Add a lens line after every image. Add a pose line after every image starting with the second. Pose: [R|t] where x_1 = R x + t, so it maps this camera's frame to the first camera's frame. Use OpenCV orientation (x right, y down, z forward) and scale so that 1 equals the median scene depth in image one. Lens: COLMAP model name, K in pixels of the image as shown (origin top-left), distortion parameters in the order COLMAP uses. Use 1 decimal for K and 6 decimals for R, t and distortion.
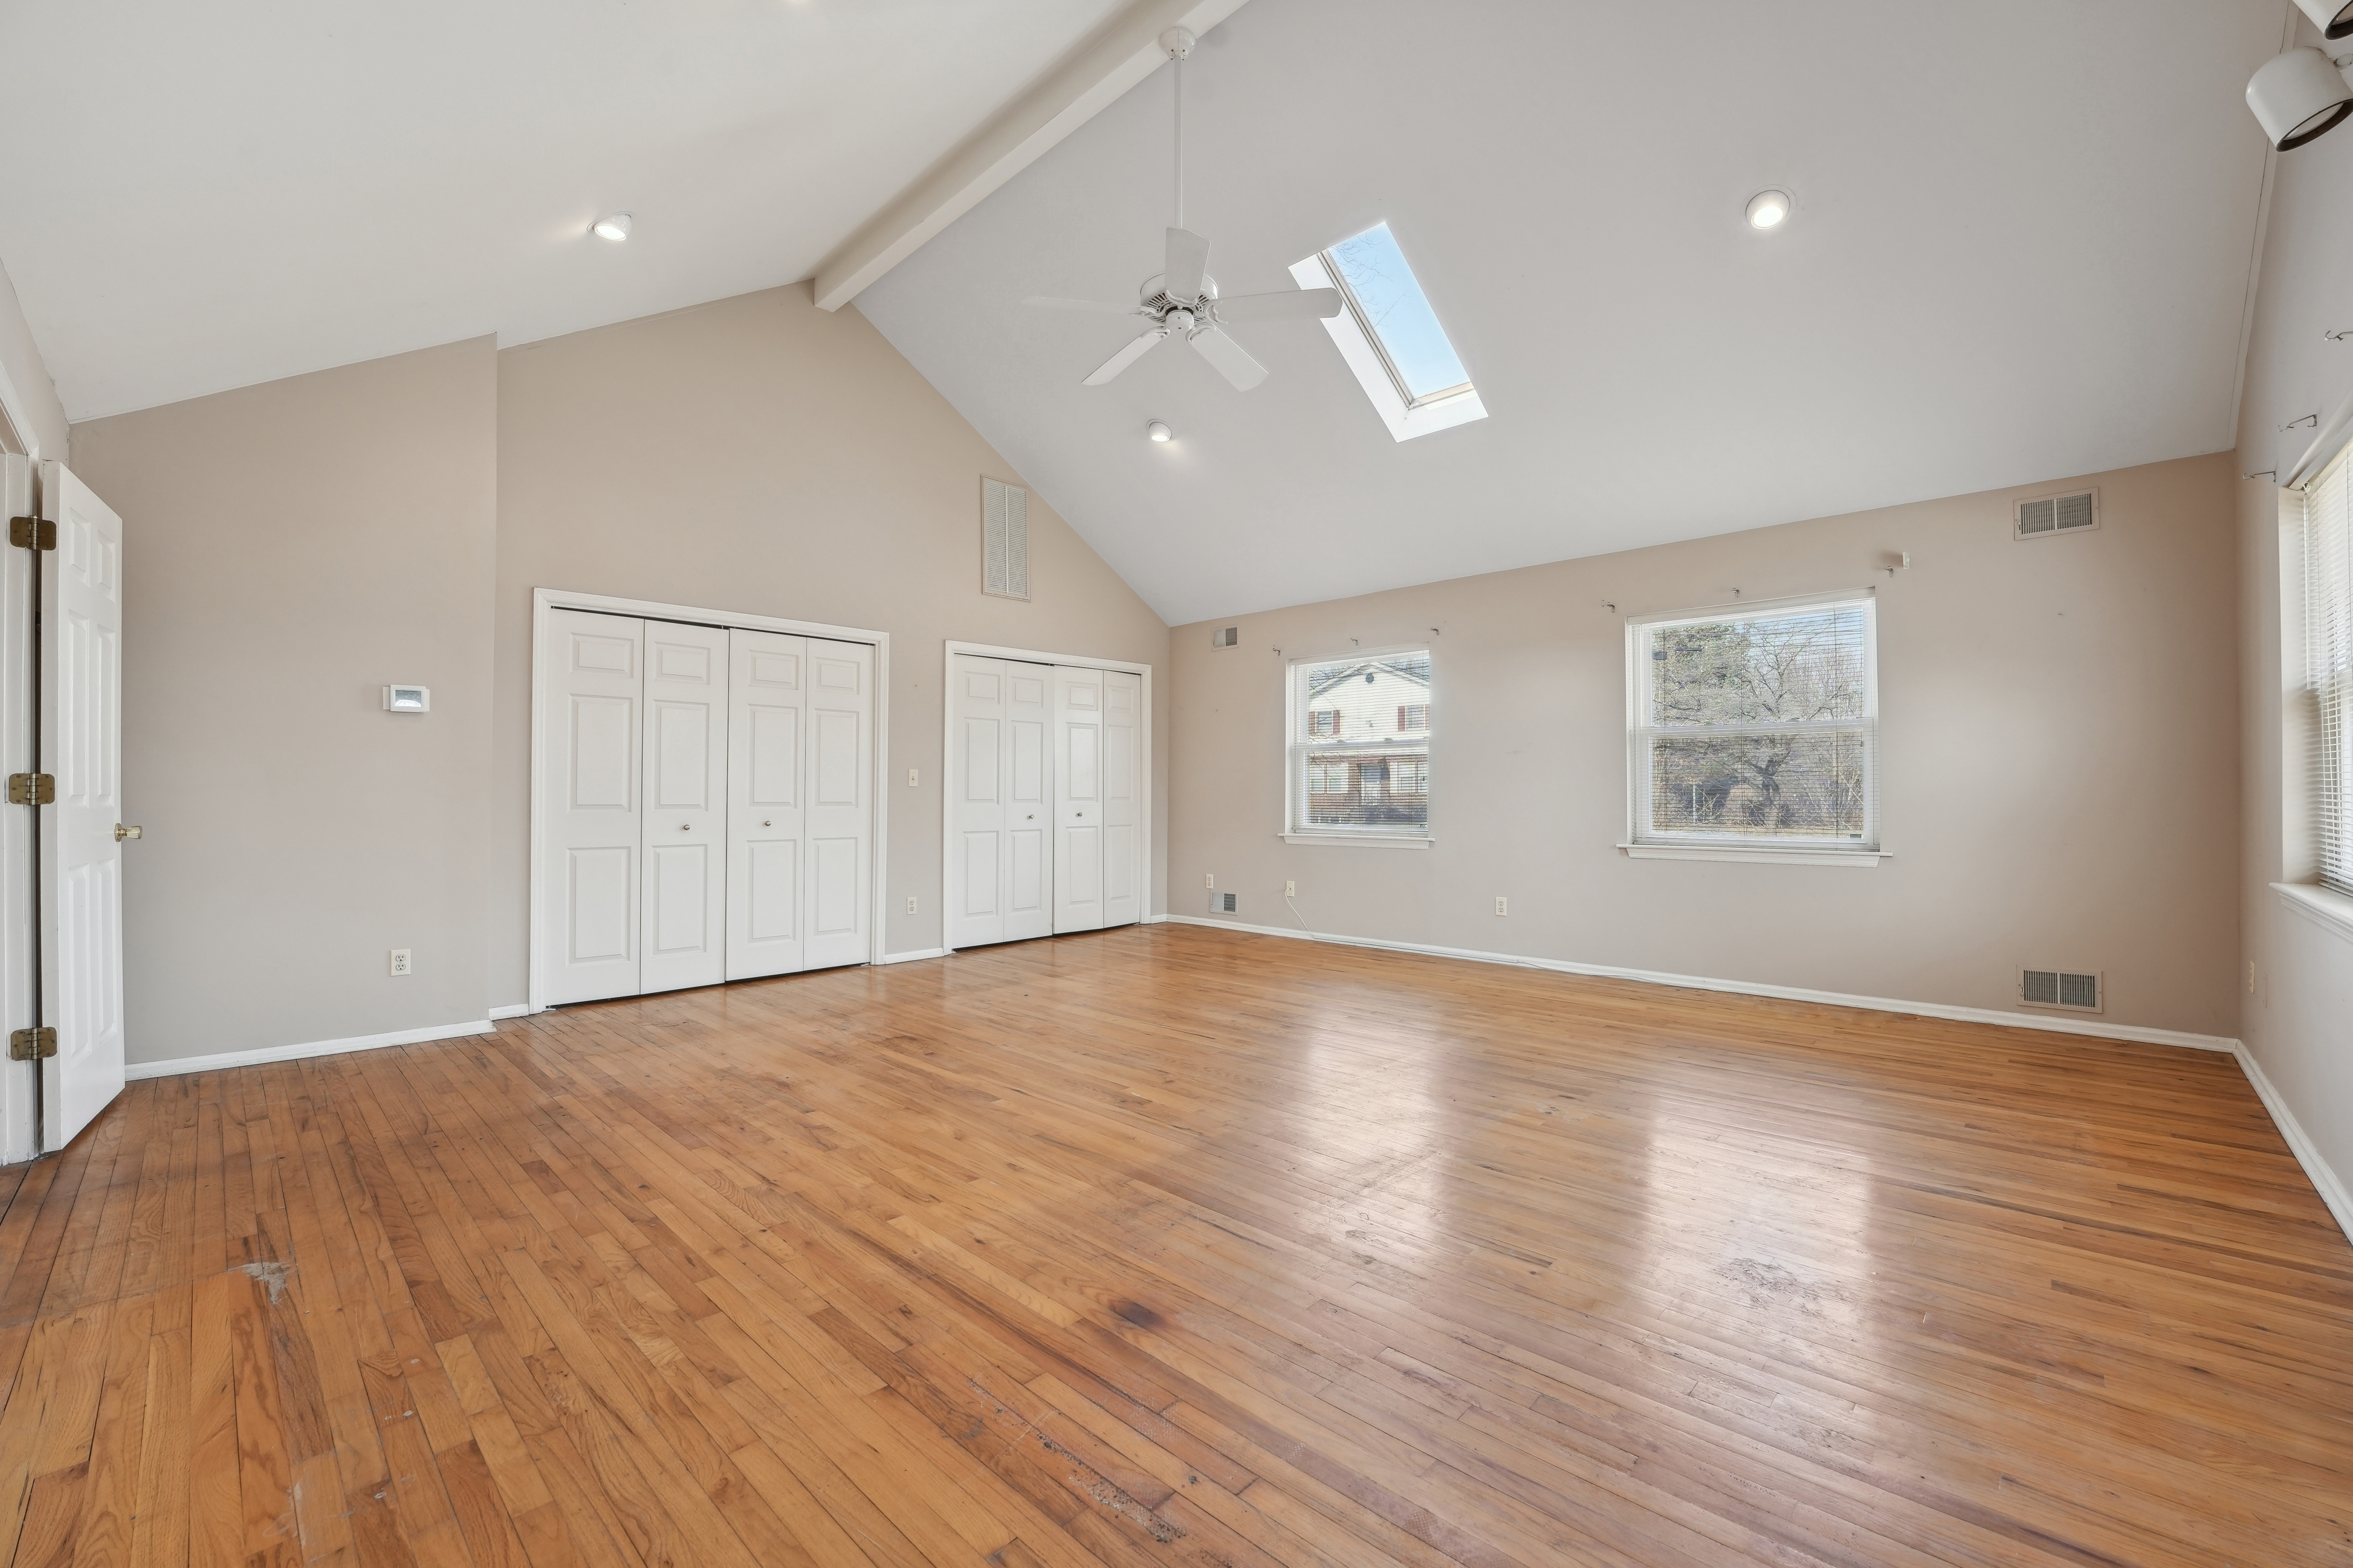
lens RADIAL K [[956.6, 0, 1153.0], [0, 956.6, 791.8], [0, 0, 1]] dist [-0.021718, 0.002837]
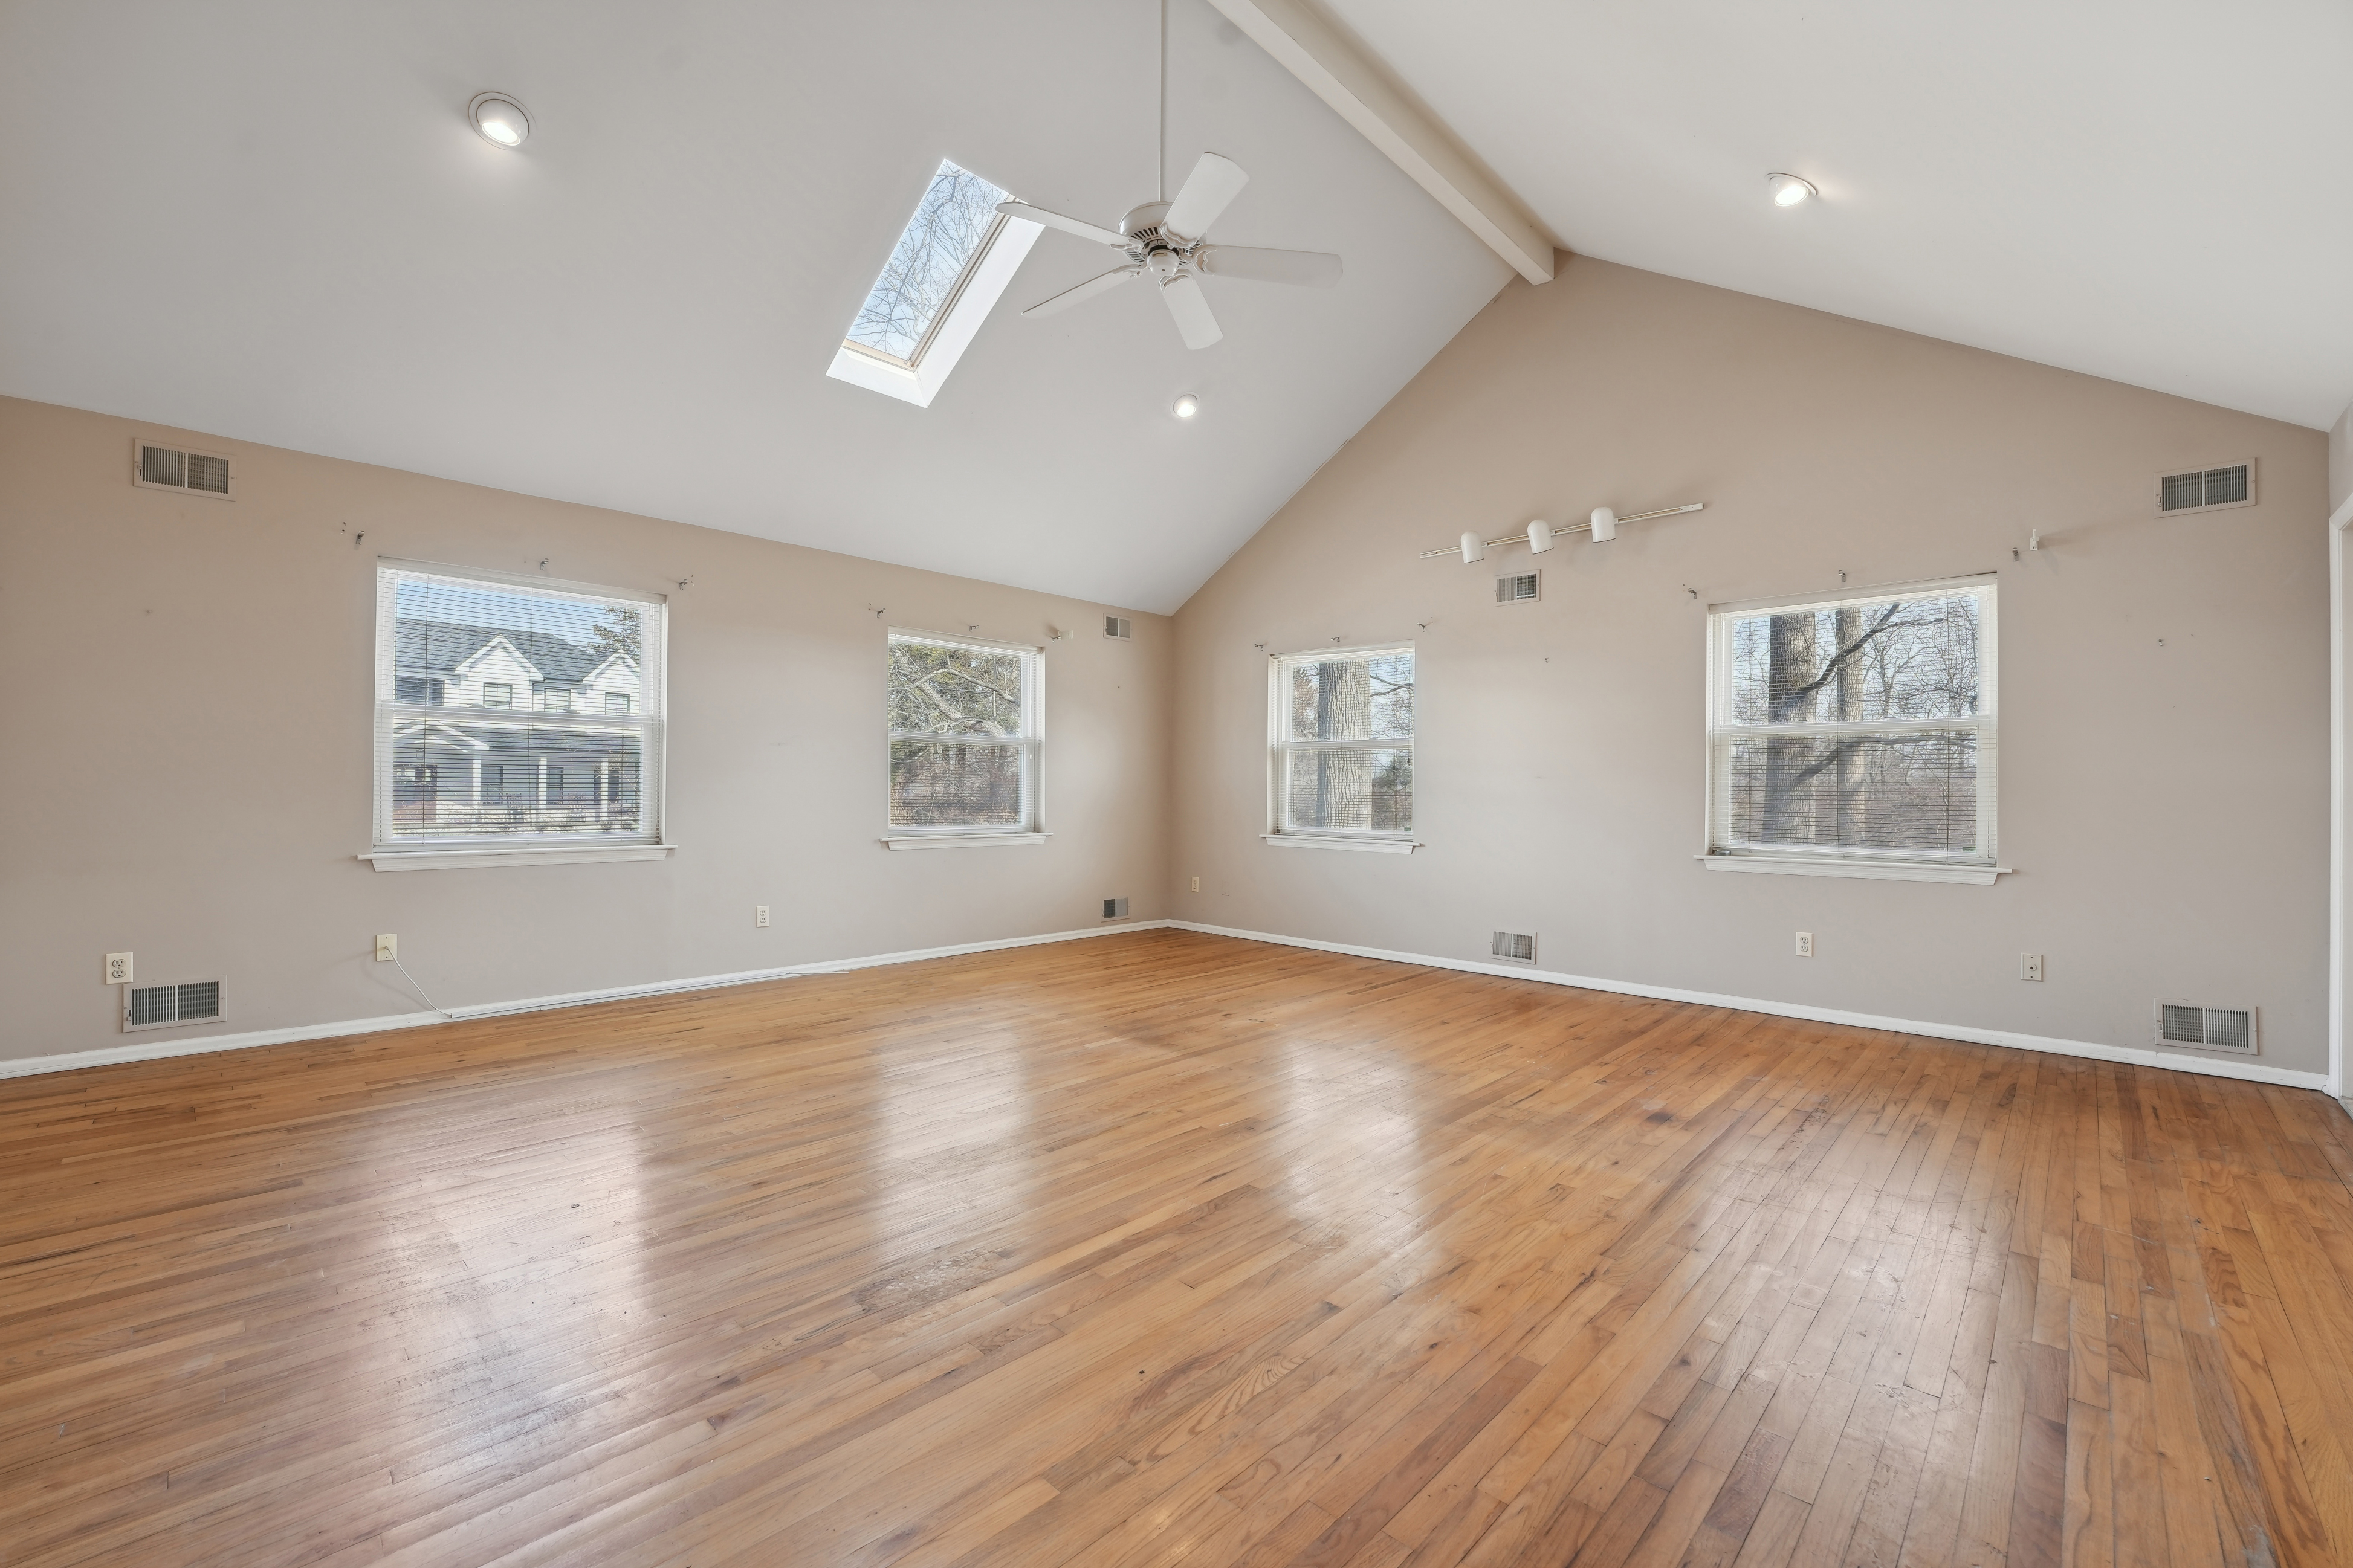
lens RADIAL K [[956.6, 0, 1226.0], [0, 956.6, 793.6], [0, 0, 1]] dist [-0.021718, 0.002837]
pose [[-0.036136, 0.001677, 0.999345, -0.863083], [-0.011009, 0.999937, -0.002076, 0.004638], [-0.999286, -0.011076, -0.036116, 0.967758]]
